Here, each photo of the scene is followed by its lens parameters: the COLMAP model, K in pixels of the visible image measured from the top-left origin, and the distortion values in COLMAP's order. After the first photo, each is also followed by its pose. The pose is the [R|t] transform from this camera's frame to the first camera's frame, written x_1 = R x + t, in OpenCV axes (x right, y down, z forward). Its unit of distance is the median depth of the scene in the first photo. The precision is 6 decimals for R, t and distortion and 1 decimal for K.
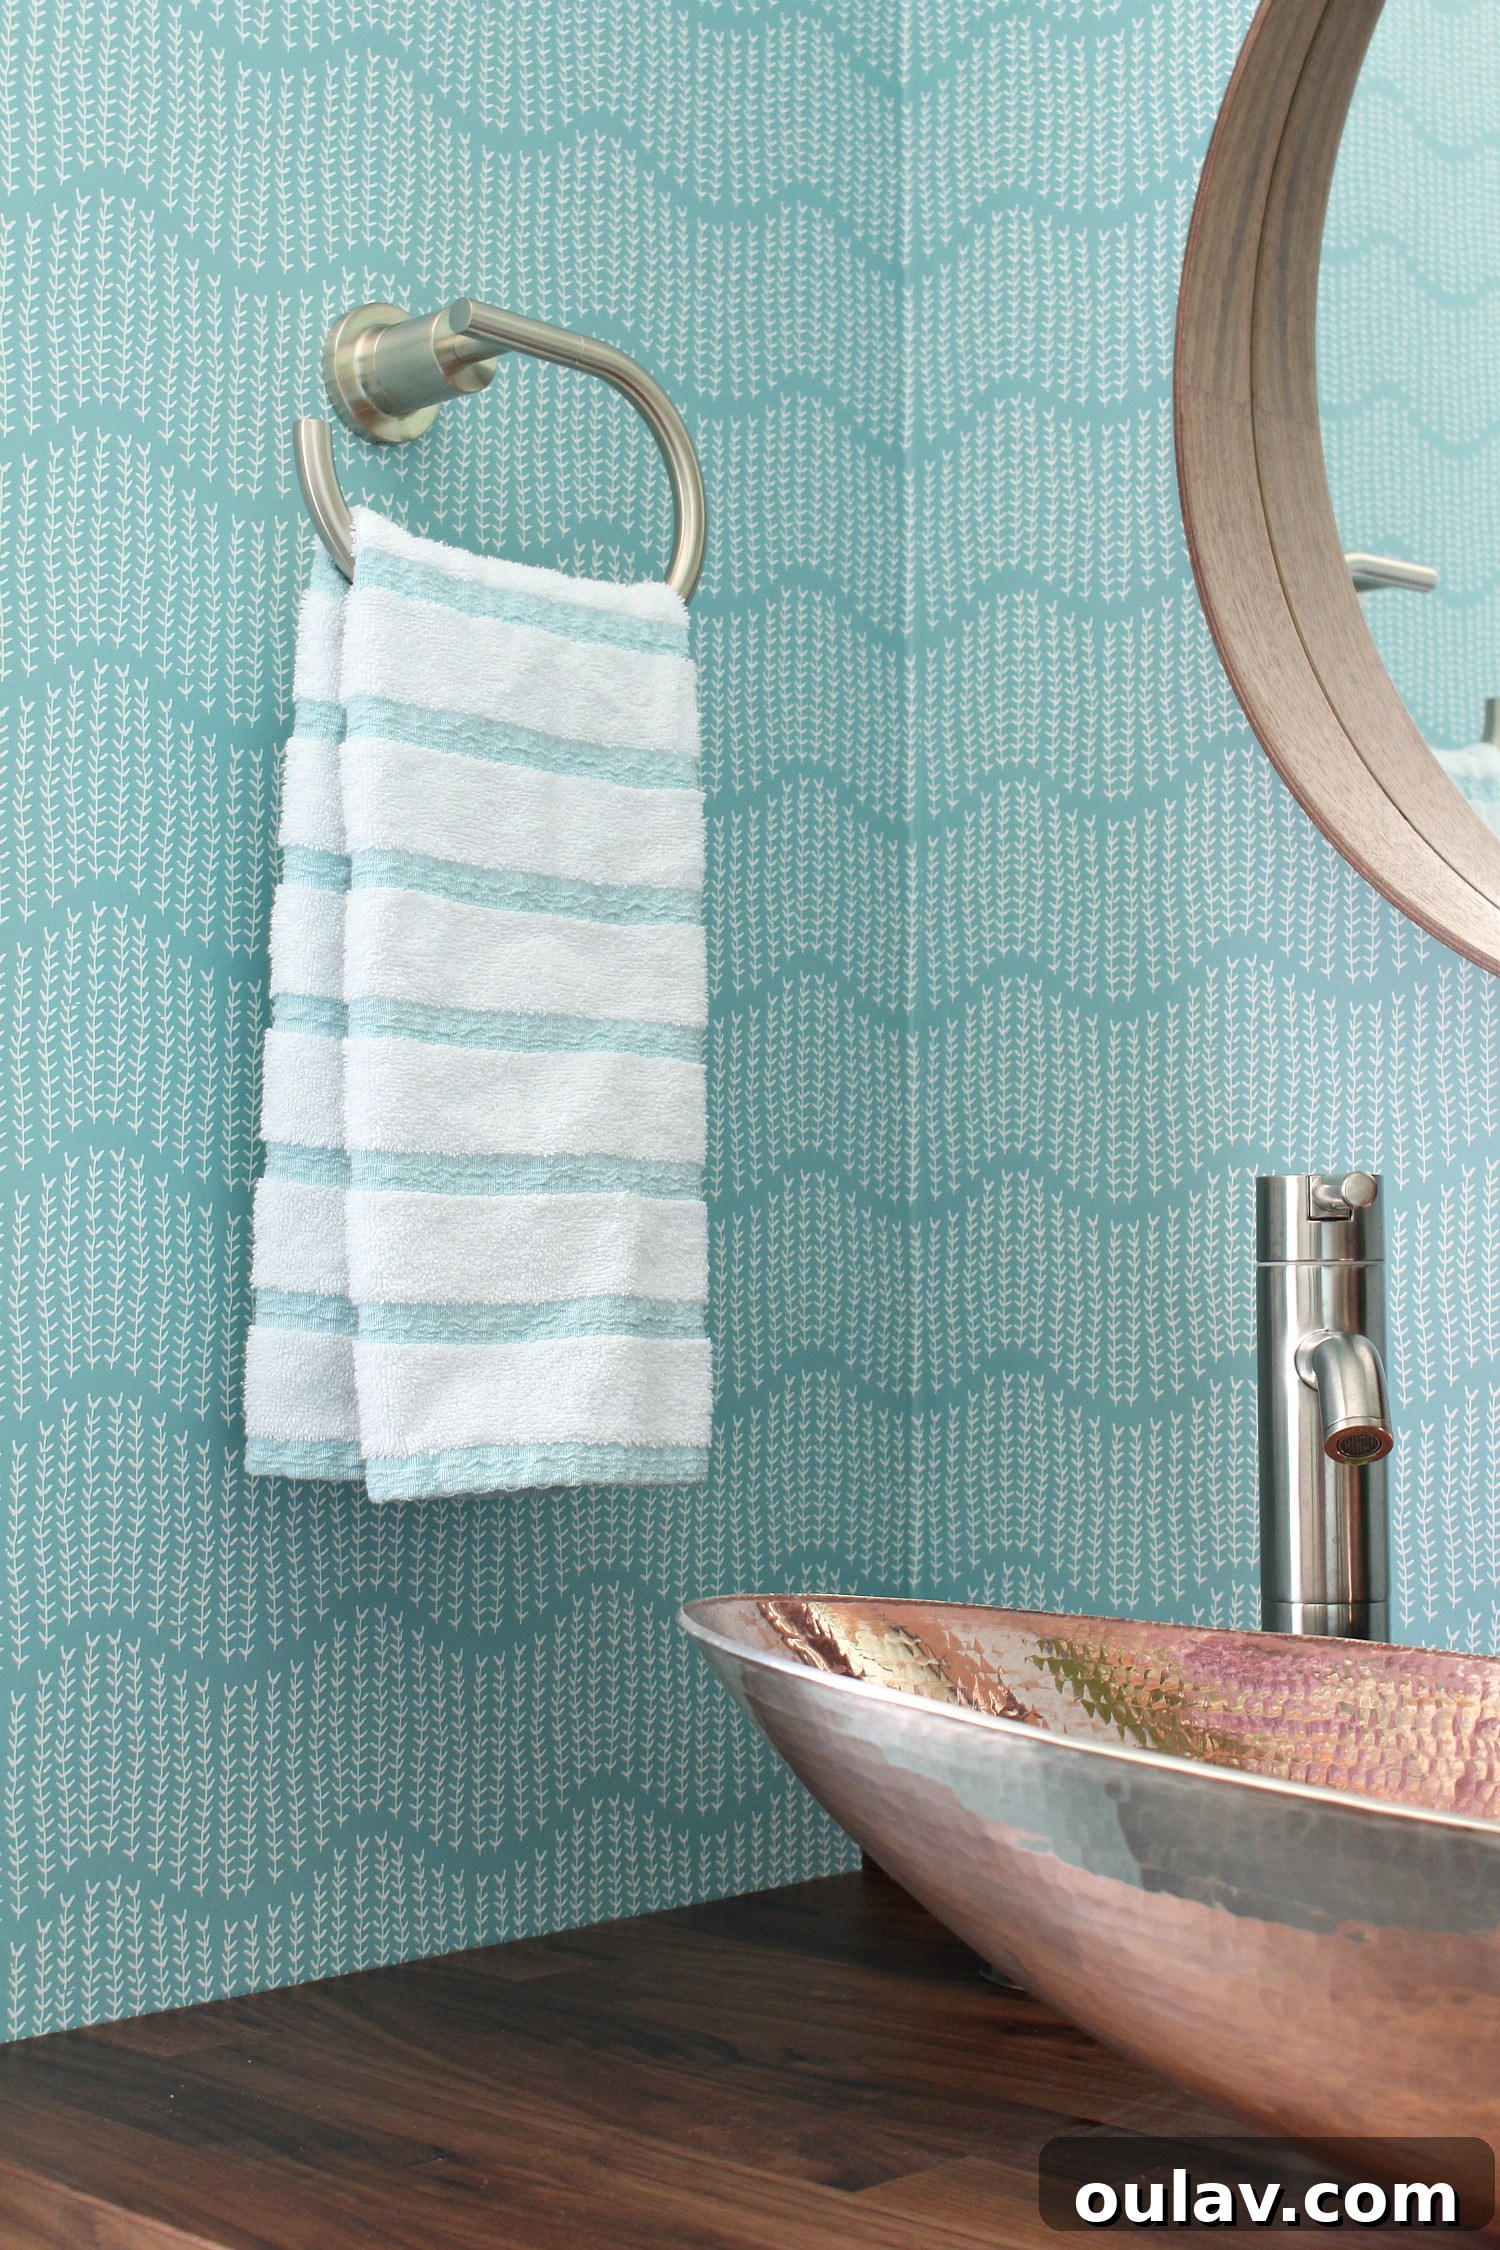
lens RADIAL K [[3051.5, 0, 764.3], [0, 3051.5, 1137.7], [0, 0, 1]] dist [-0.064577, 0.000000]
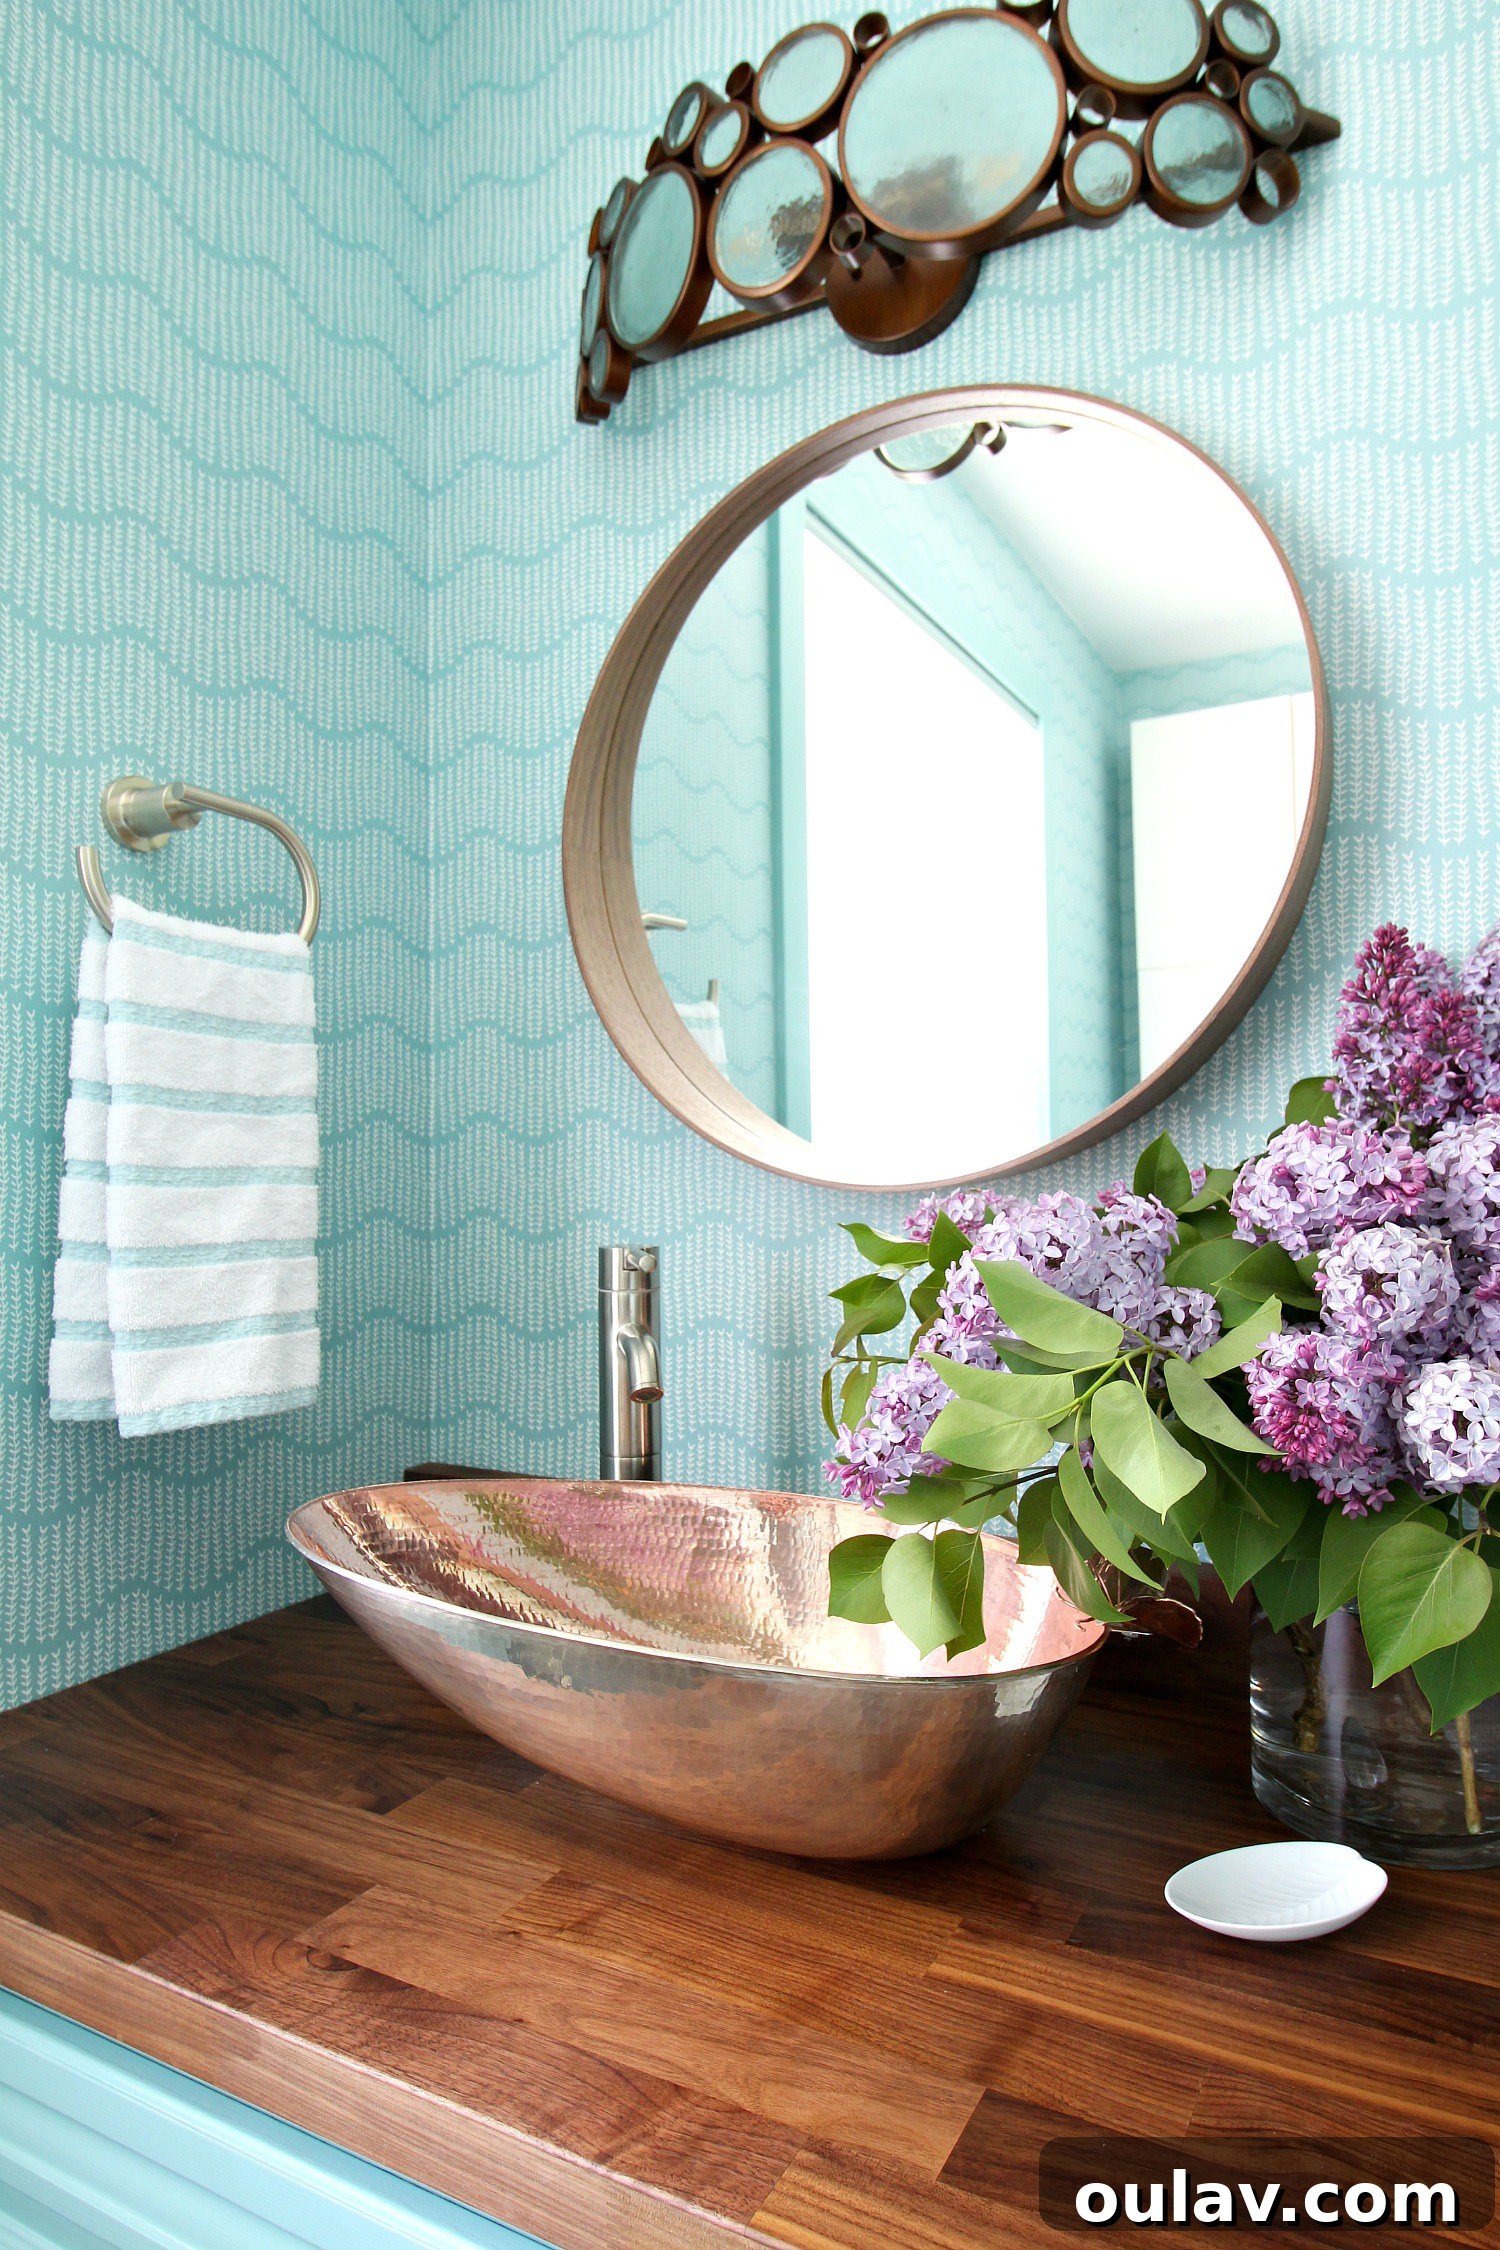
lens RADIAL K [[1327.9, 0, 770.1], [0, 1327.9, 1130.7], [0, 0, 1]] dist [0.007307, -0.012311]
pose [[0.960347, 0.002659, 0.278795, 0.022914], [-0.007699, 0.999826, 0.016986, -0.079728], [-0.278702, -0.018459, 0.960200, 0.109812]]
